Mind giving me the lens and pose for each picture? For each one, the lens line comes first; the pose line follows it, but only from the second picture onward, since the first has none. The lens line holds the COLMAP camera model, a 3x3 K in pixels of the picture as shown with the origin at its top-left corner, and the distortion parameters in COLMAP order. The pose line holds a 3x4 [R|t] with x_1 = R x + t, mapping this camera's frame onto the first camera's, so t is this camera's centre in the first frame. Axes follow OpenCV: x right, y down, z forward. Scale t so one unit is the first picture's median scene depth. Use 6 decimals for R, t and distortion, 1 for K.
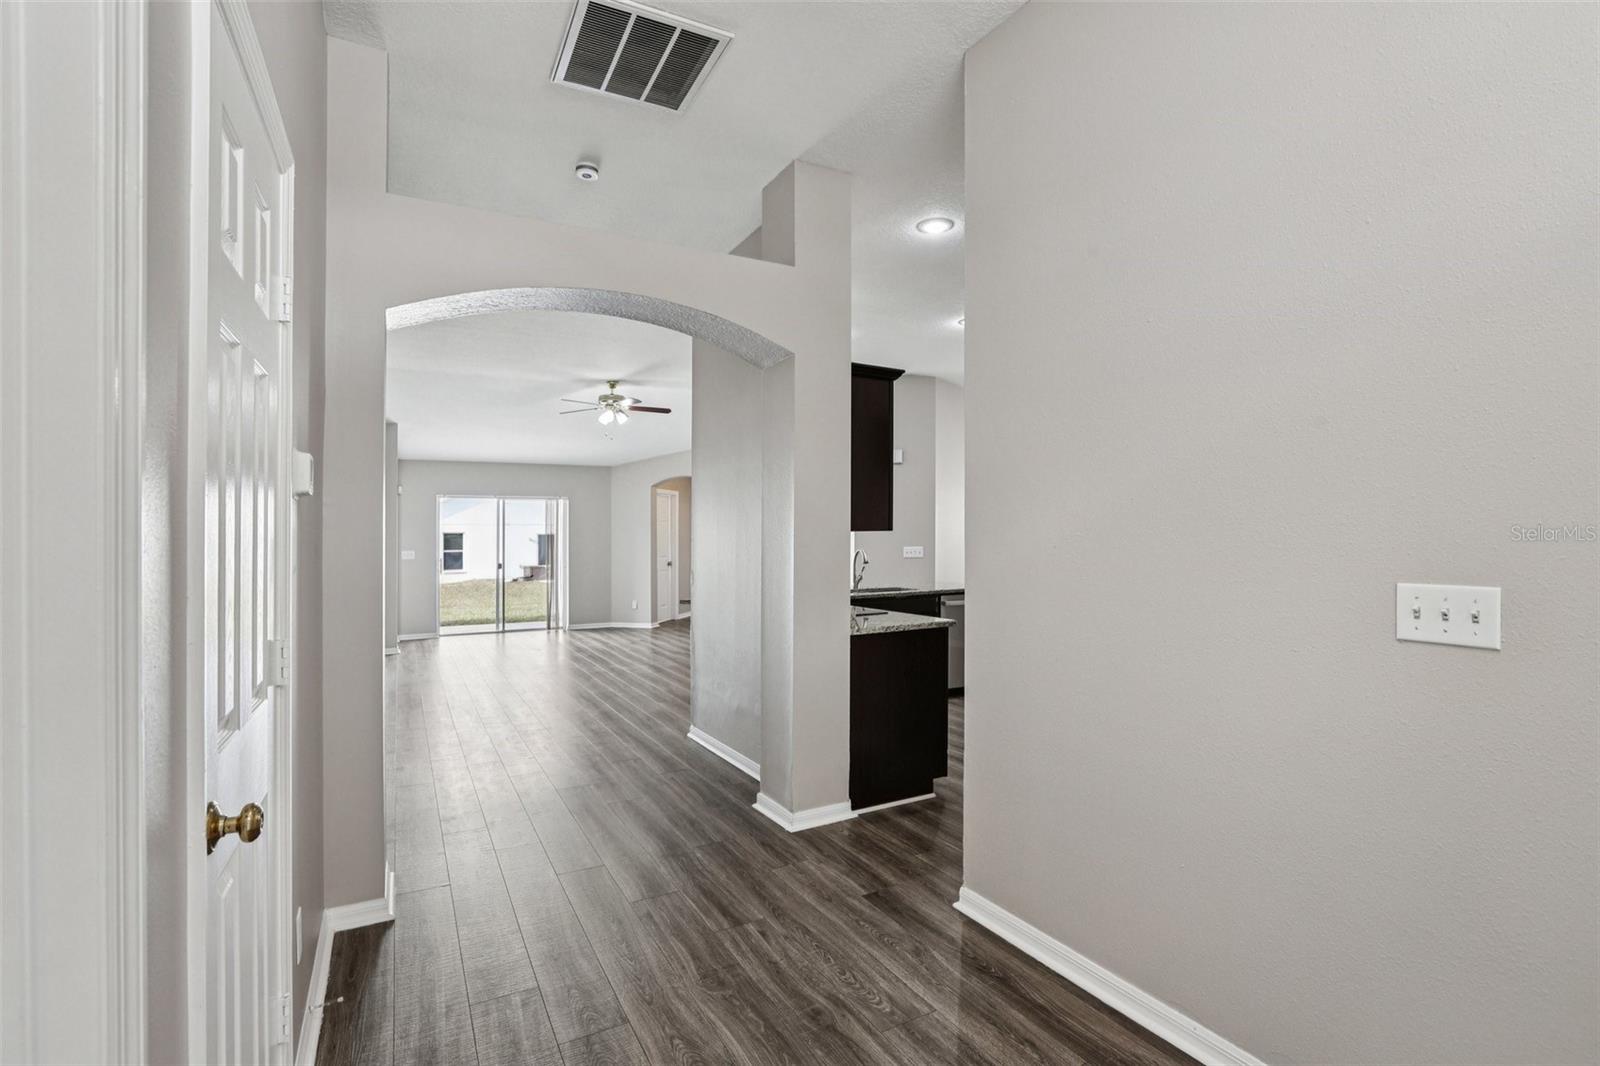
lens RADIAL K [[721.0, 0, 805.3], [0, 721.0, 536.3], [0, 0, 1]] dist [-0.021687, 0.007882]
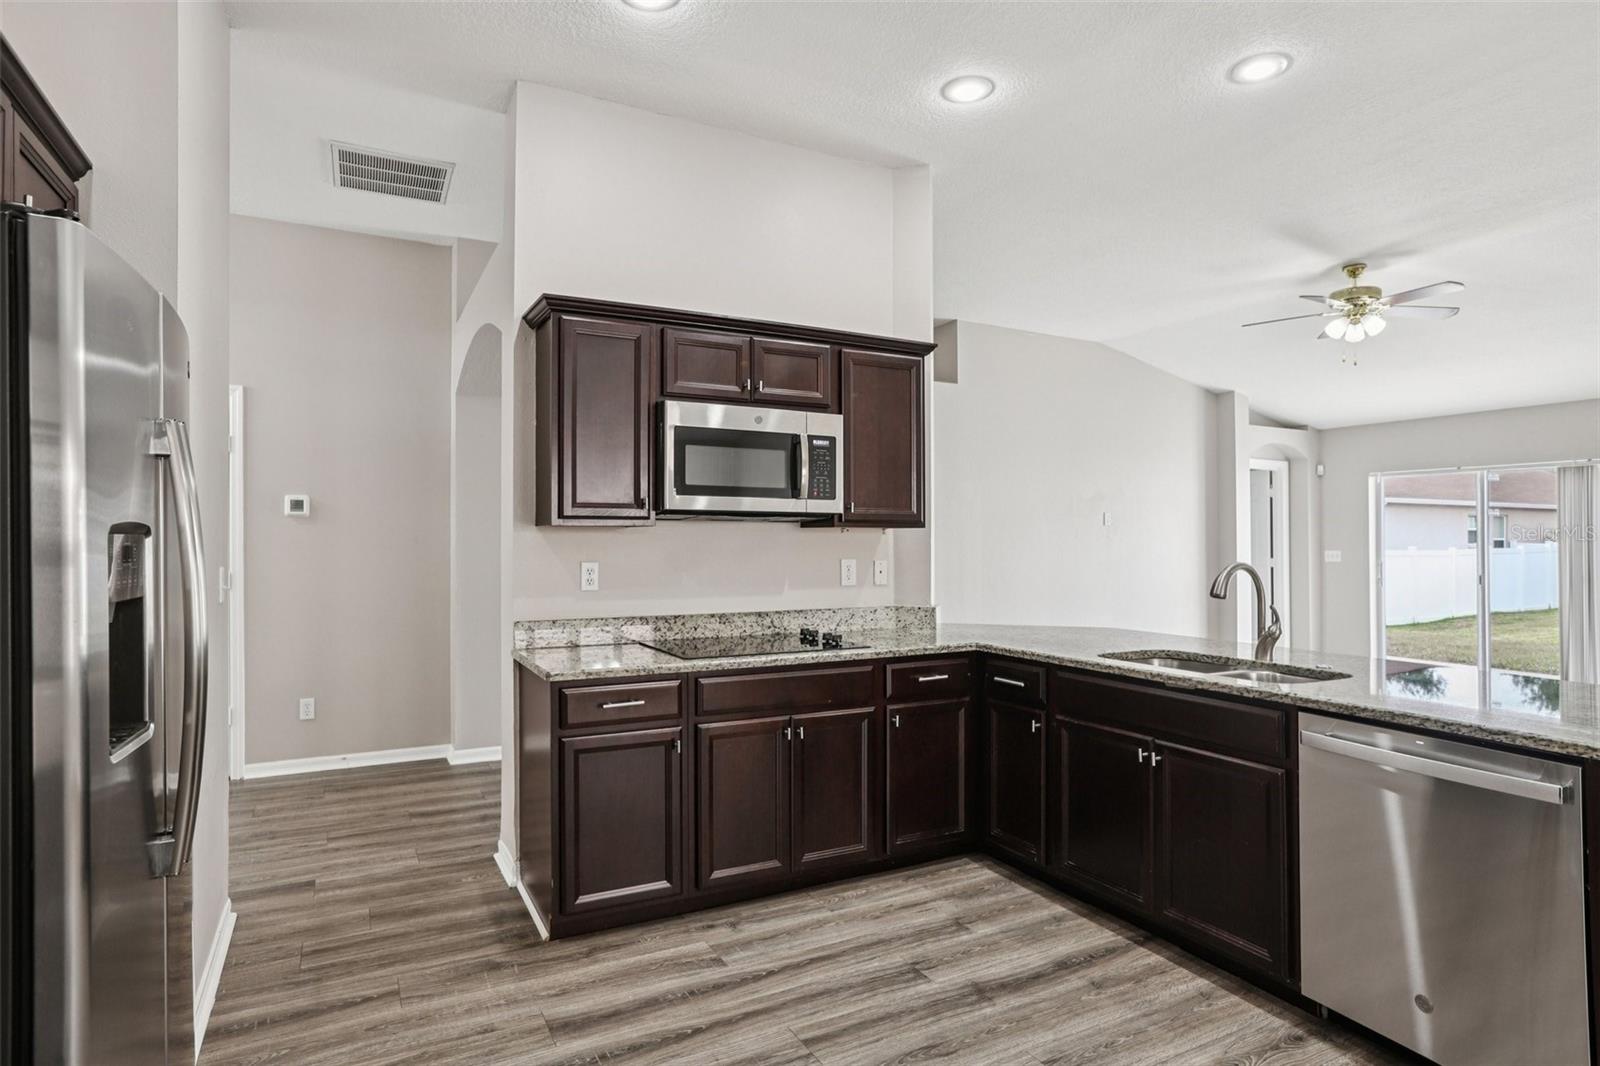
lens RADIAL K [[880.2, 0, 799.7], [0, 880.2, 533.7], [0, 0, 1]] dist [-0.031396, 0.003589]
pose [[-0.038052, -0.001297, -0.999275, 1.445753], [0.009900, 0.999950, -0.001674, 0.014422], [0.999227, -0.009957, -0.038037, 1.943624]]
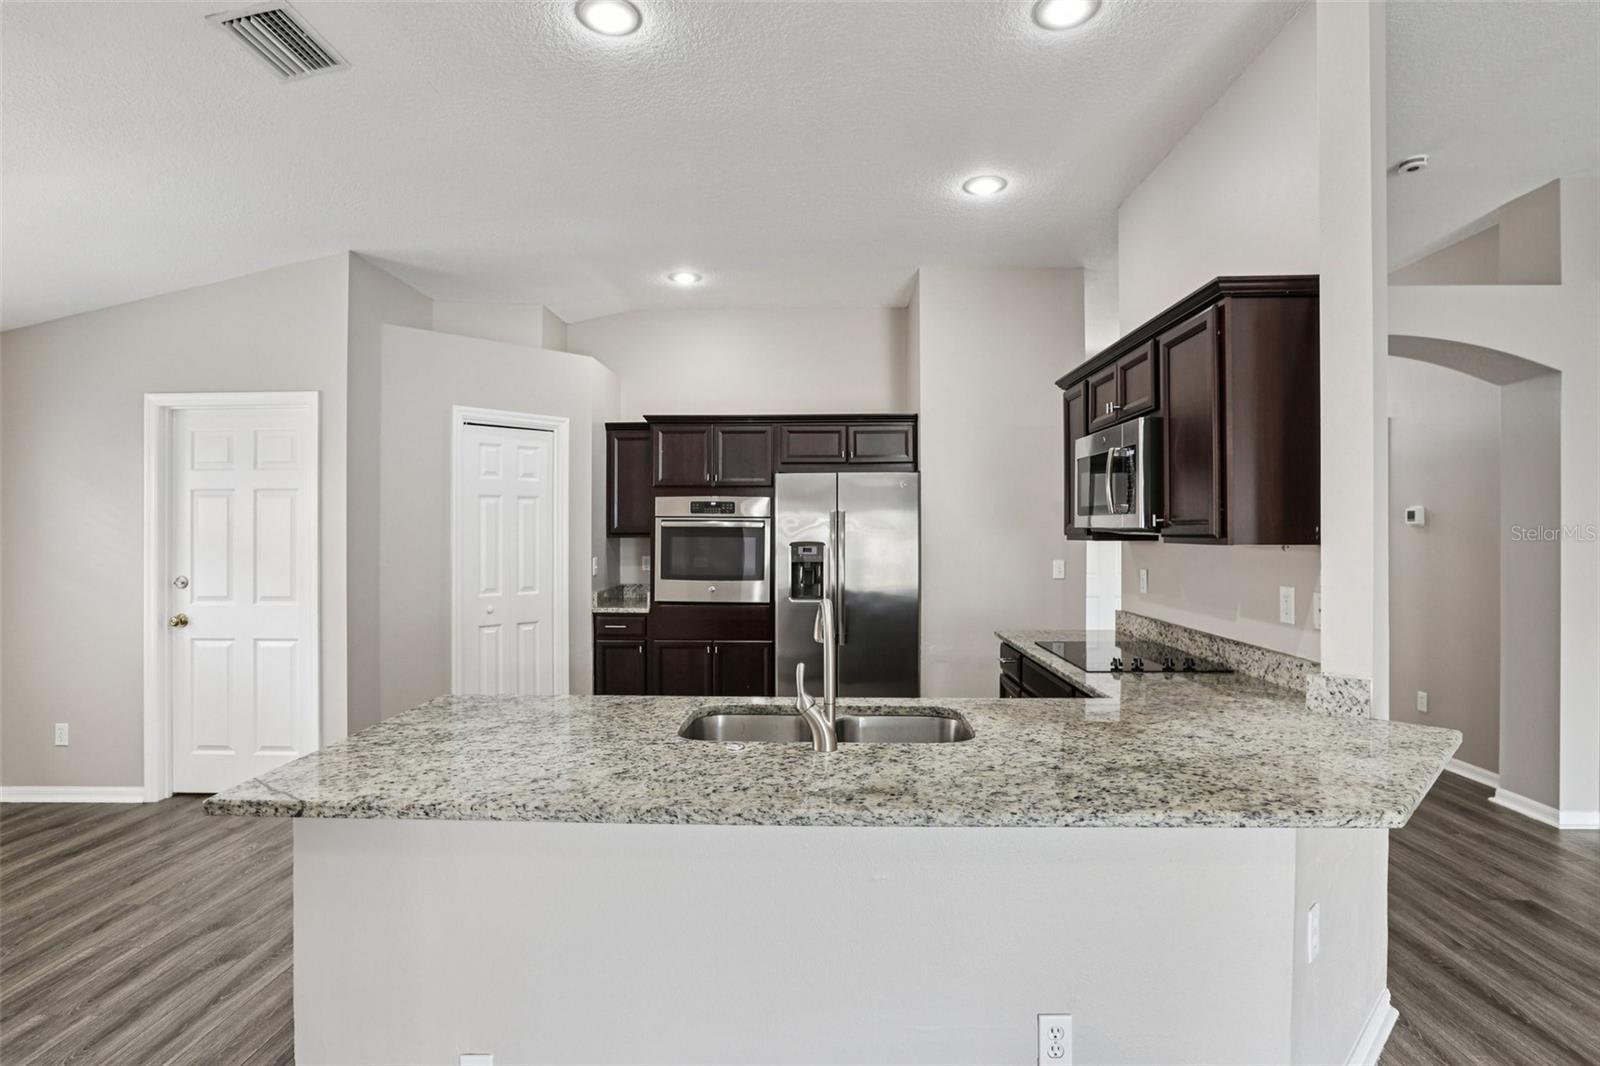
lens RADIAL K [[787.3, 0, 805.0], [0, 787.3, 528.5], [0, 0, 1]] dist [-0.022485, 0.007007]
pose [[-0.847769, 0.010166, 0.530268, -0.231777], [0.001153, 0.999849, -0.017325, -0.000021], [-0.530364, -0.014077, -0.847653, 3.221943]]
